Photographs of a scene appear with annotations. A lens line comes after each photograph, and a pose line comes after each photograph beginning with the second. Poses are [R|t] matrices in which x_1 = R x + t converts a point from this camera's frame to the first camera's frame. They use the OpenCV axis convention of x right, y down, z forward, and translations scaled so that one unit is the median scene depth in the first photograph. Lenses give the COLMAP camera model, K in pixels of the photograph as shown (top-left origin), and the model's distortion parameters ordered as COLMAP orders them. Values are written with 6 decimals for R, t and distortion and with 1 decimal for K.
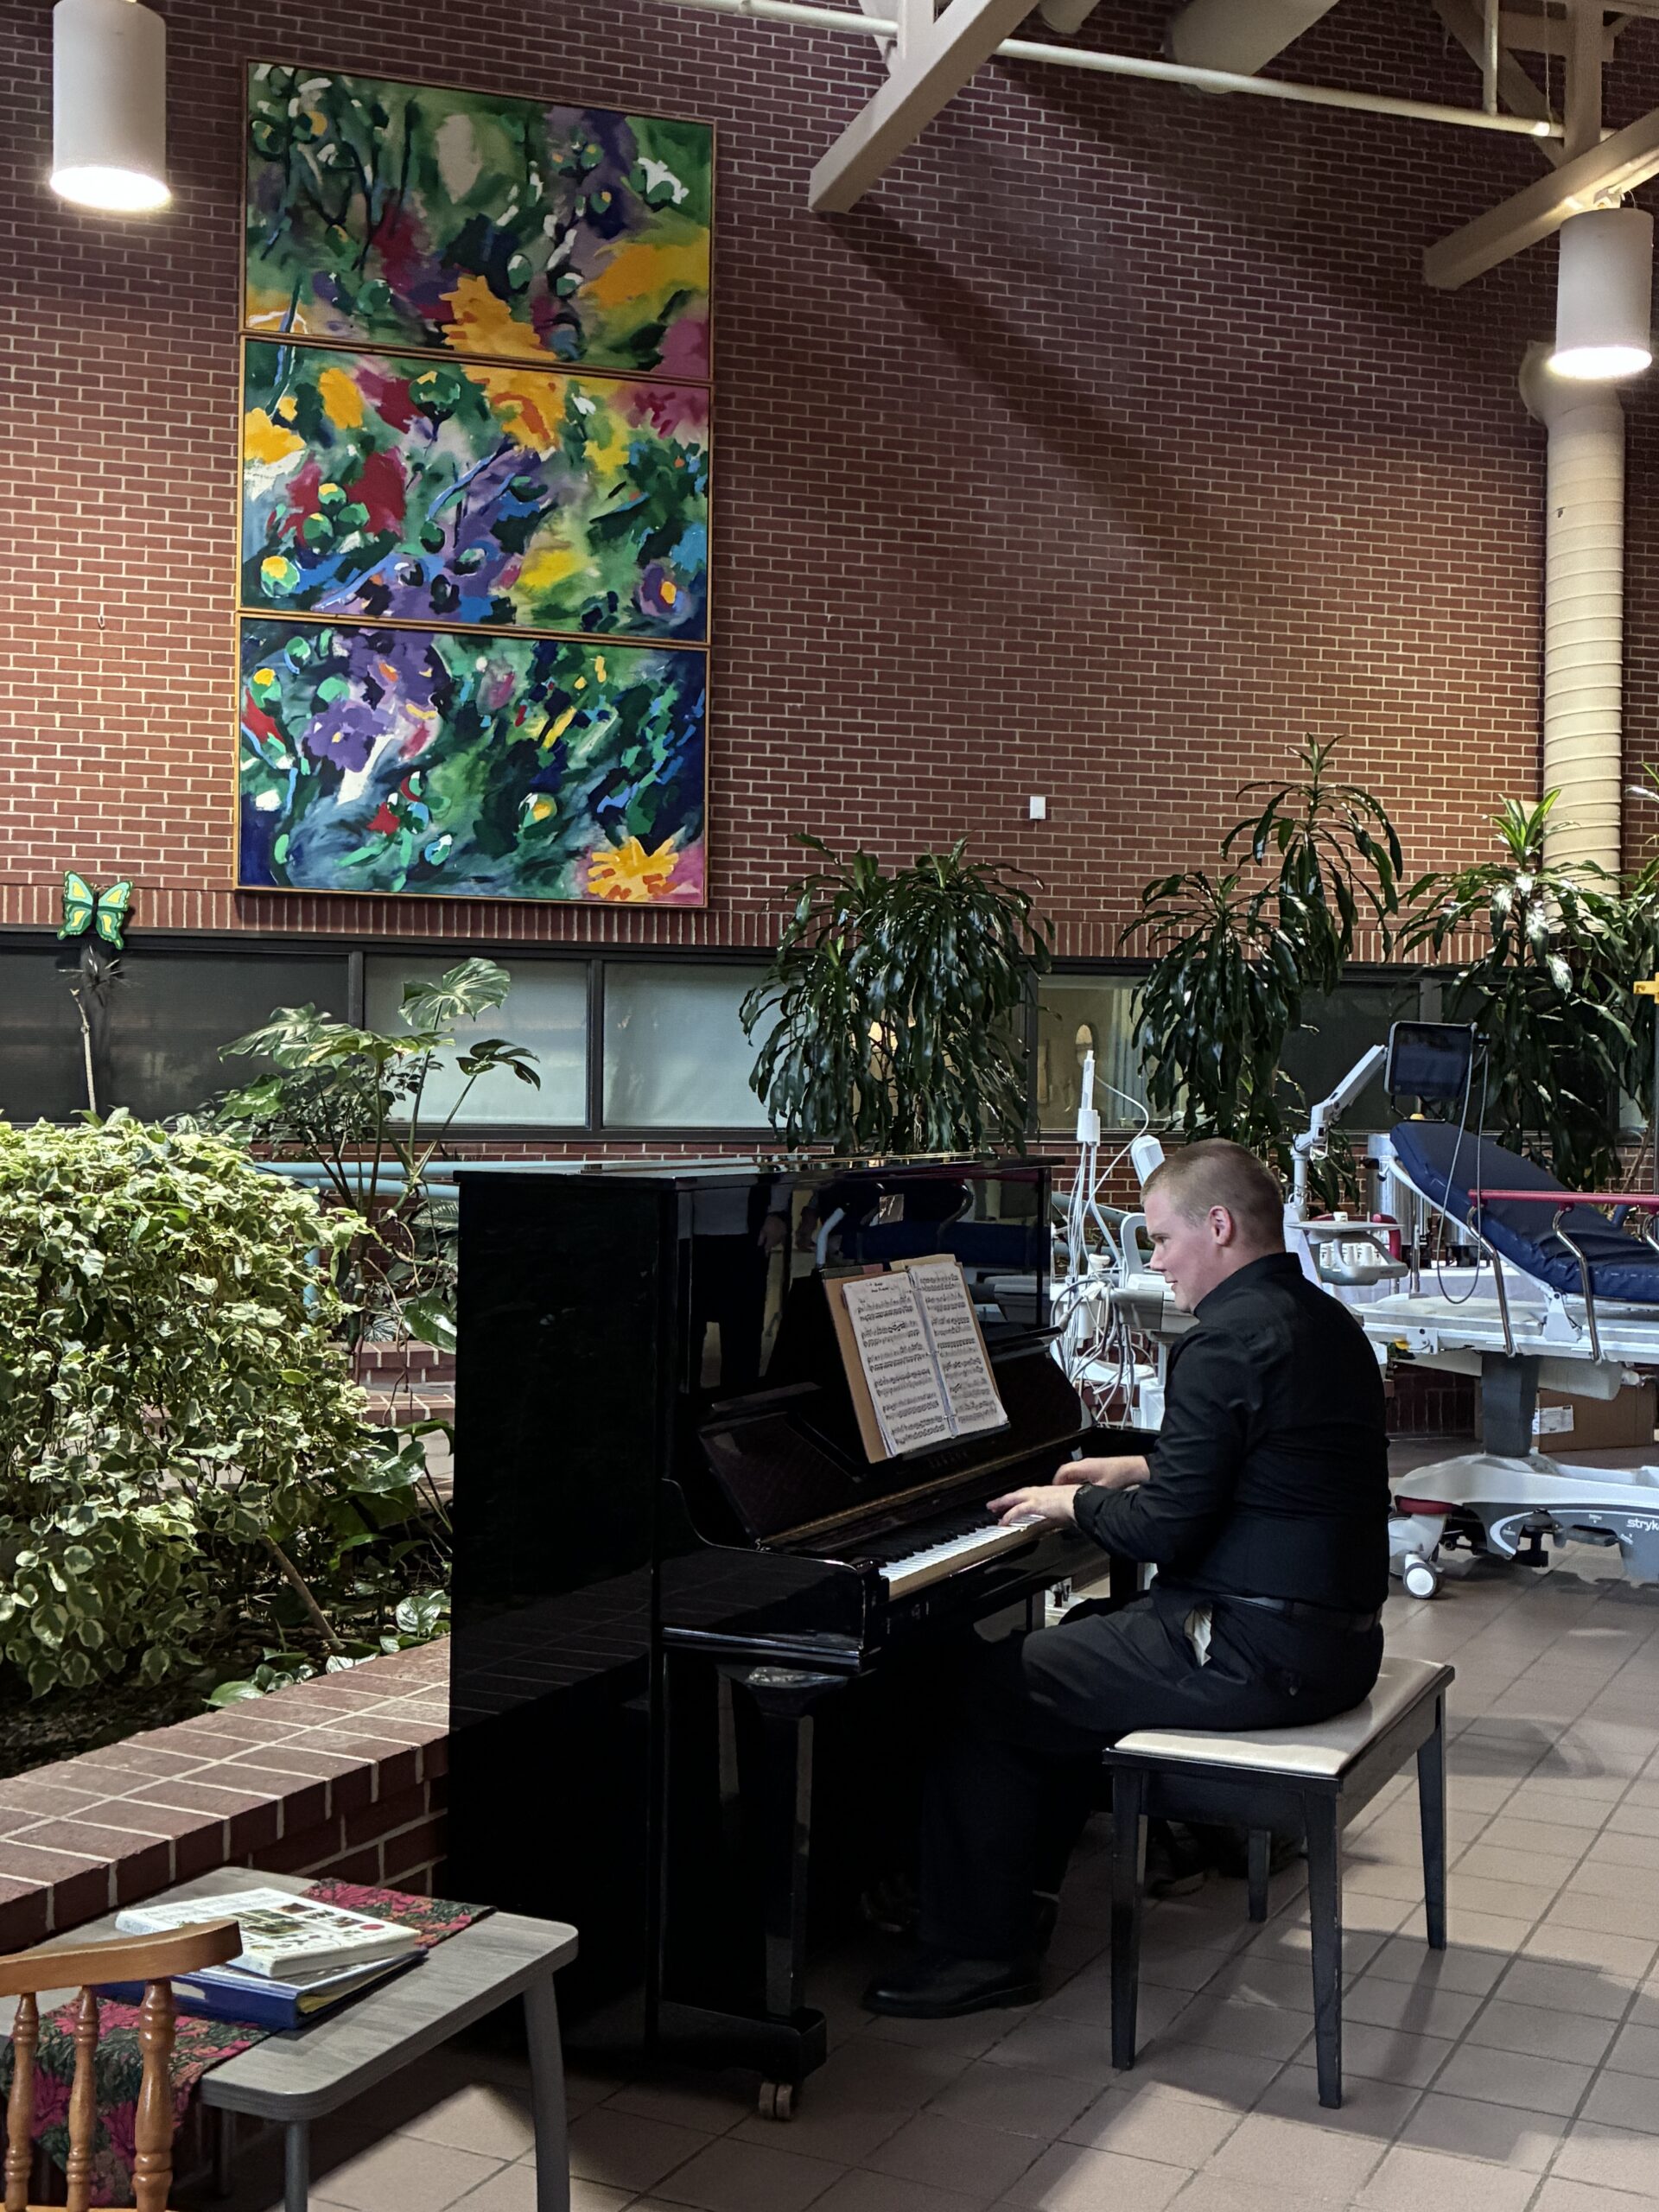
lens RADIAL K [[2468.5, 0, 833.9], [0, 2468.5, 1105.8], [0, 0, 1]] dist [0.015806, 0.000000]
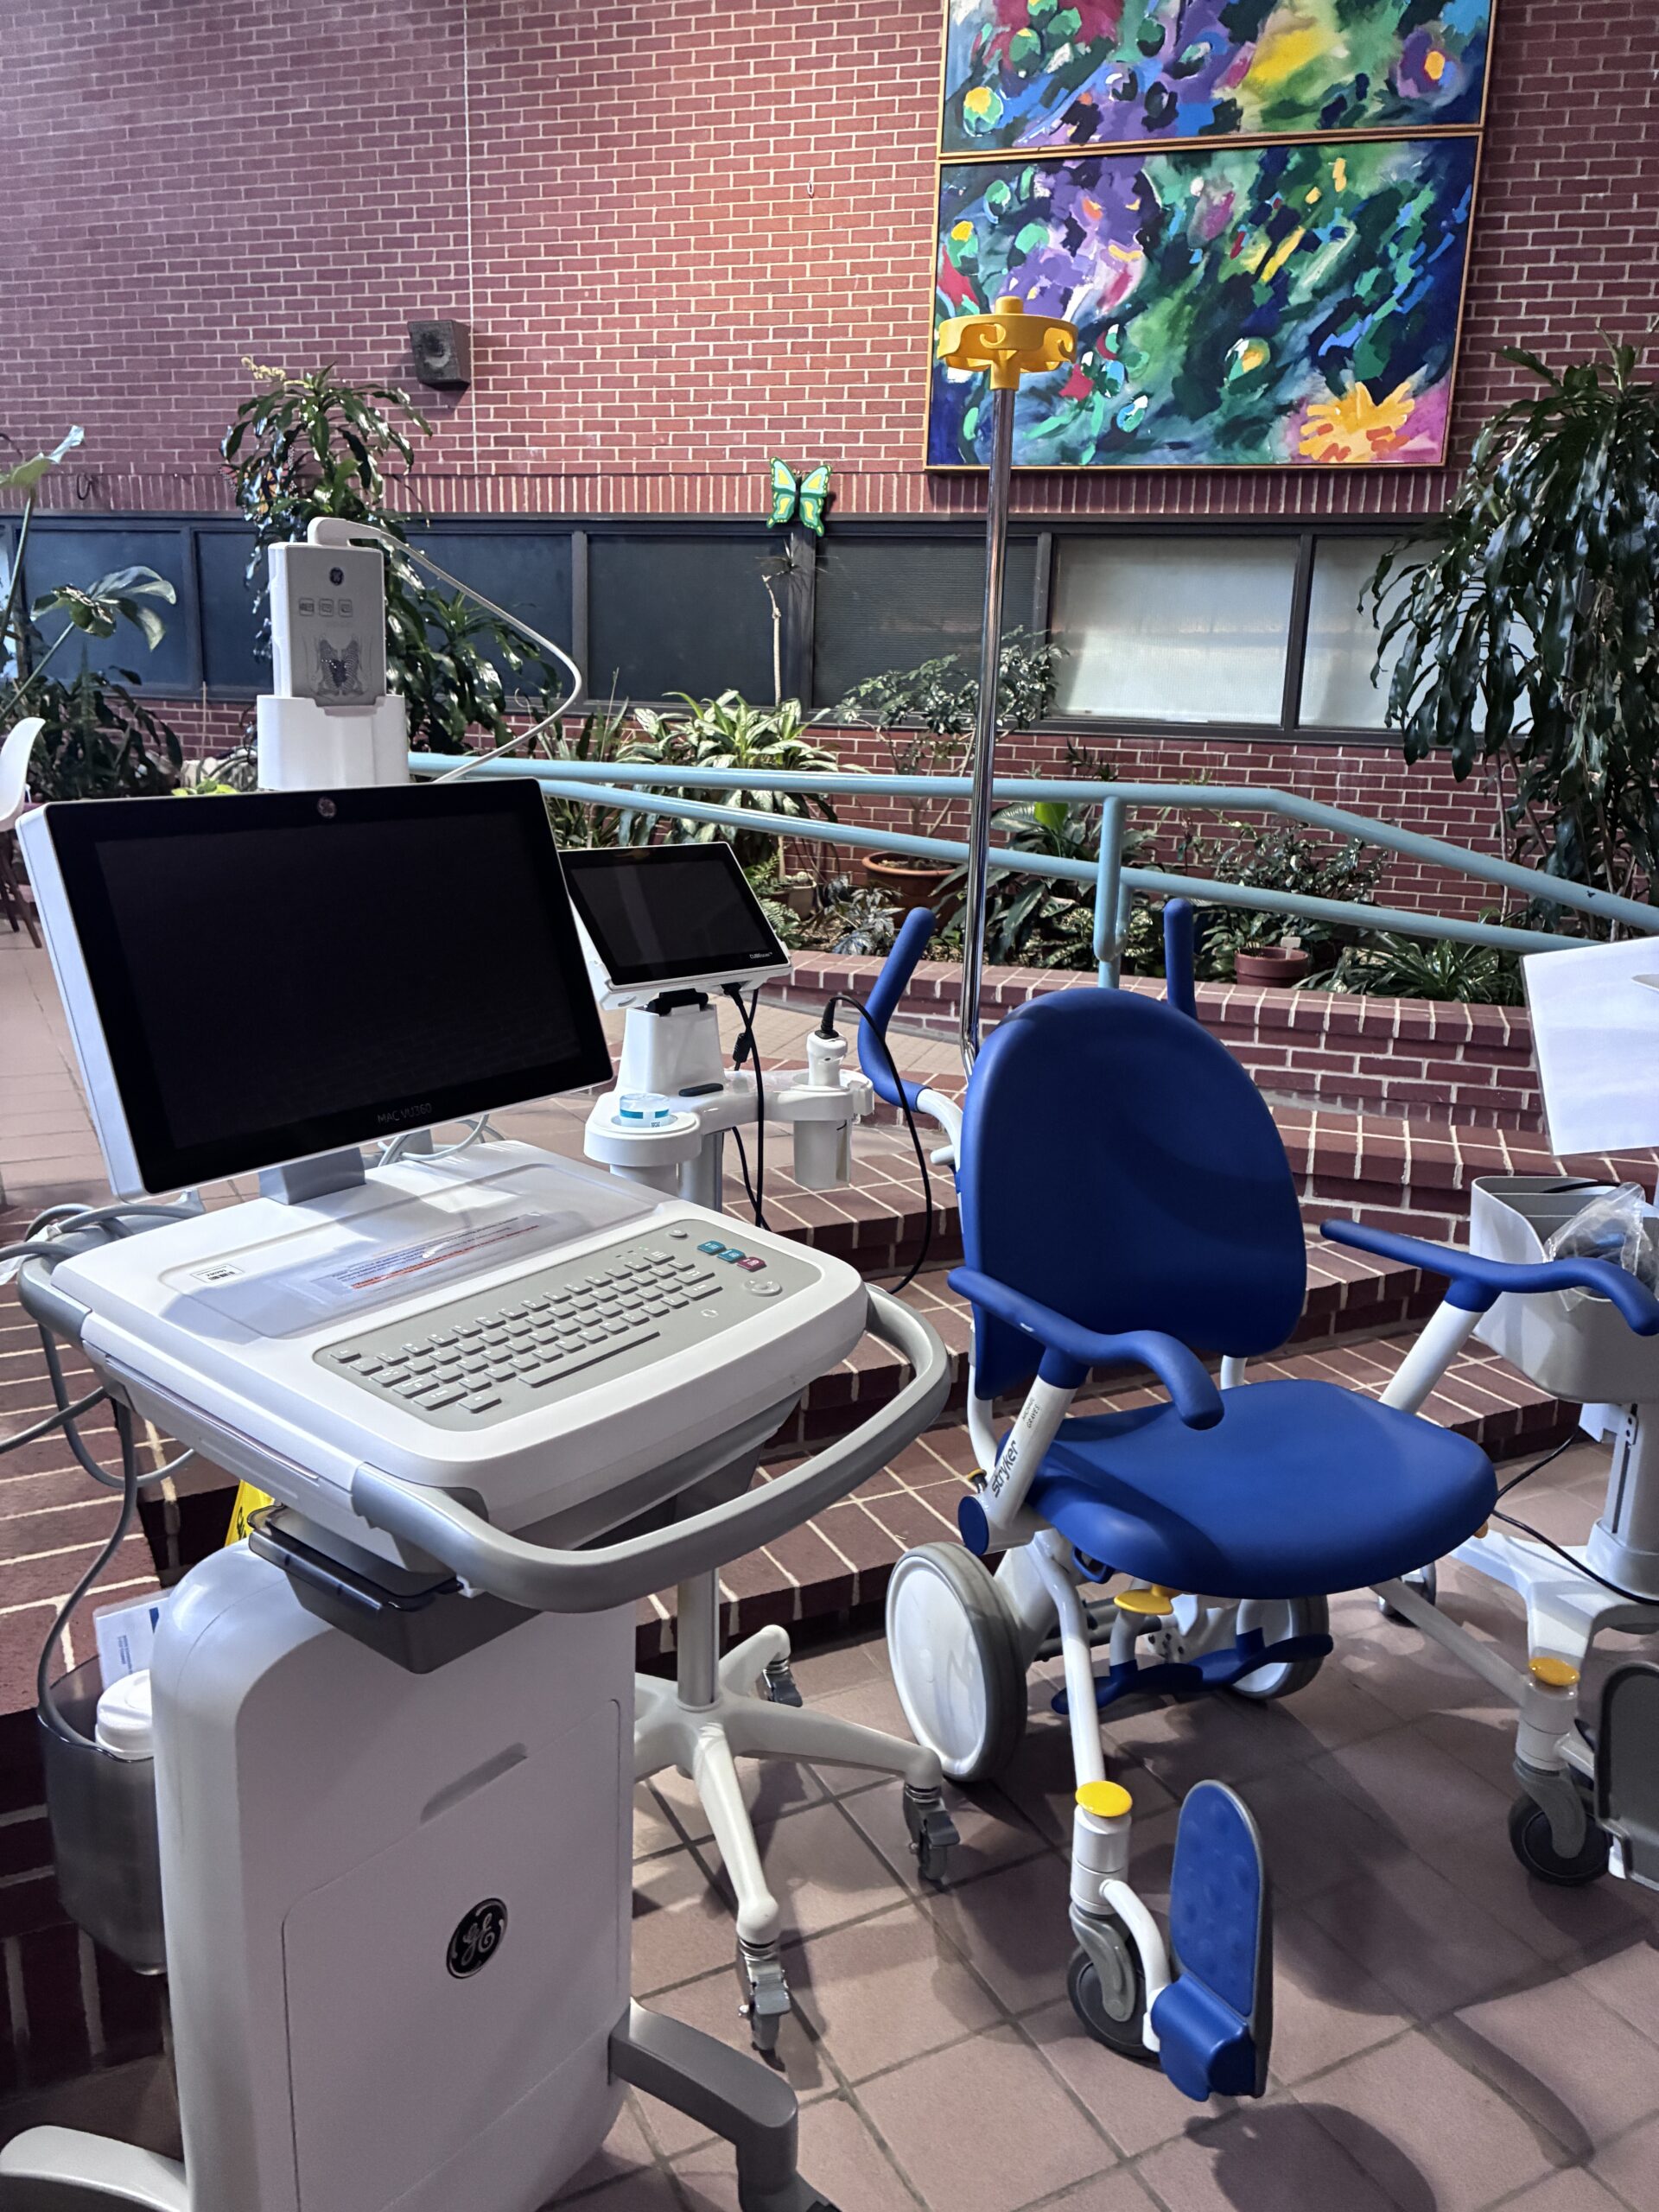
lens RADIAL K [[1675.3, 0, 810.6], [0, 1675.3, 1095.5], [0, 0, 1]] dist [0.046265, -0.057203]
pose [[0.814213, 0.153020, -0.560037, 0.135759], [-0.020682, 0.971673, 0.235424, -0.001381], [0.580198, -0.180102, 0.794313, 0.379555]]
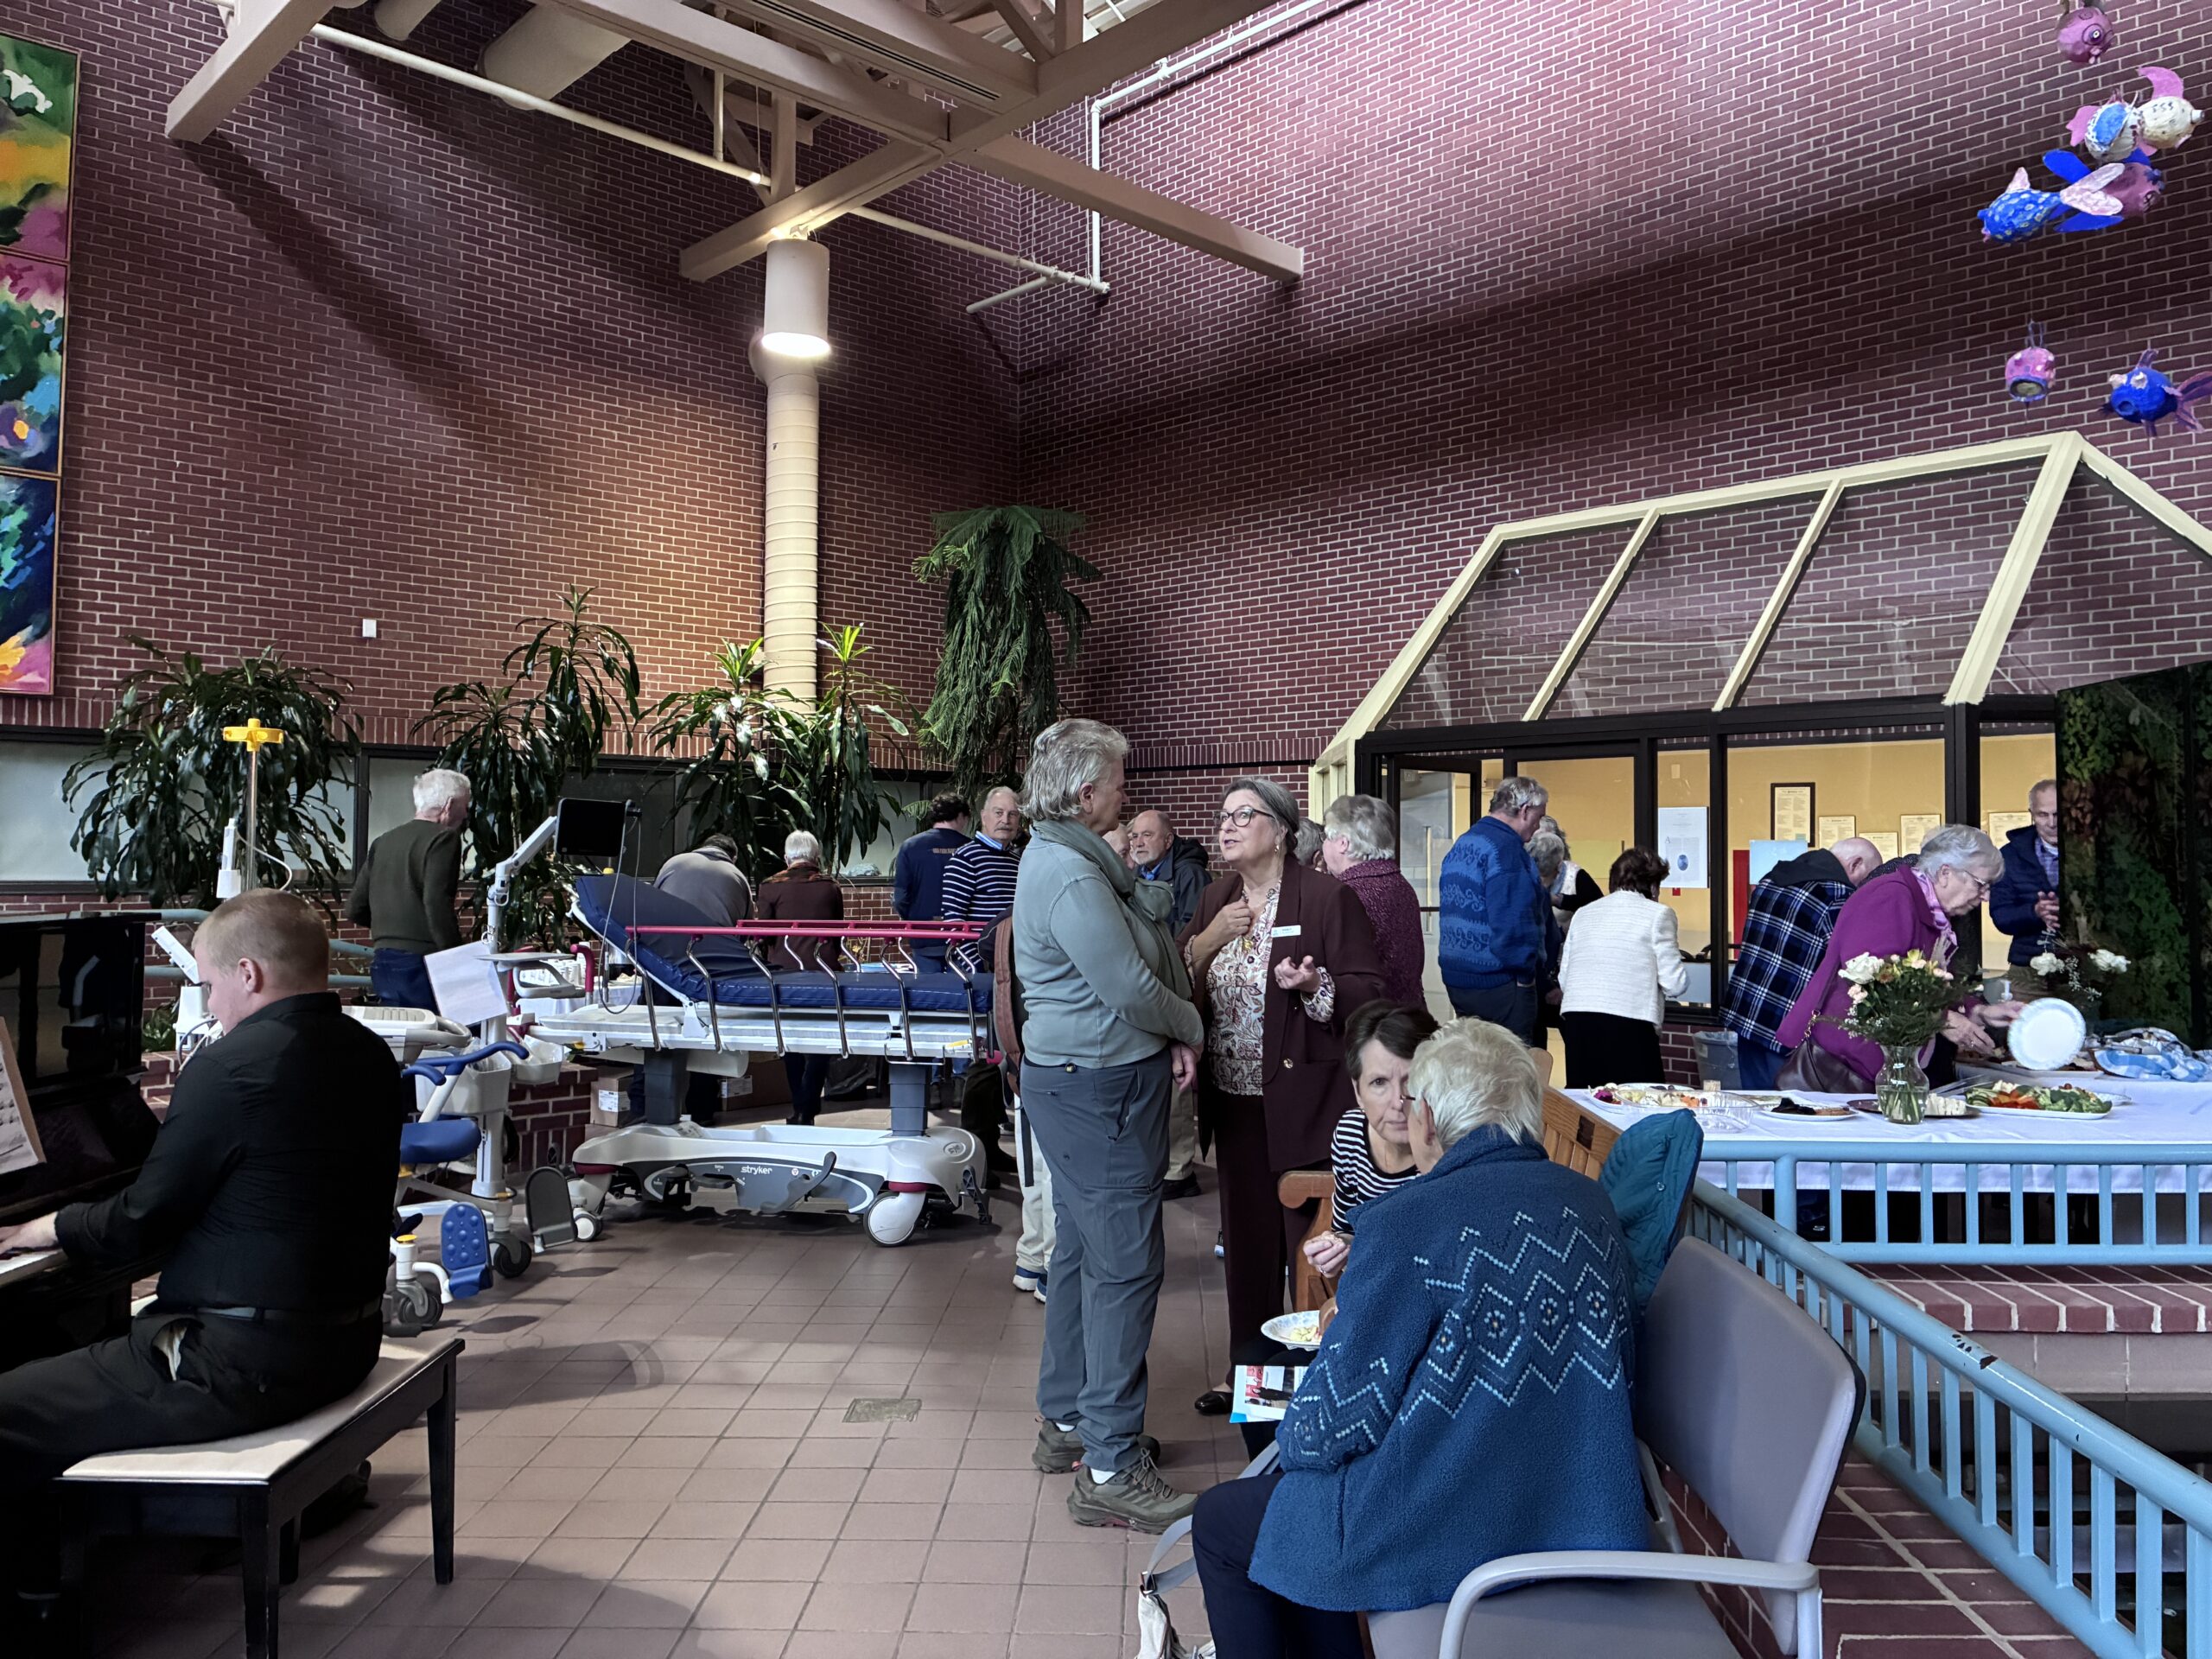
lens RADIAL K [[1675.3, 0, 1141.1], [0, 1675.3, 797.6], [0, 0, 1]] dist [0.046265, -0.057203]
pose [[0.898372, 0.015111, 0.438975, 0.064854], [0.000368, 0.999382, -0.035156, -0.001917], [-0.439235, 0.031745, 0.897811, 0.039385]]
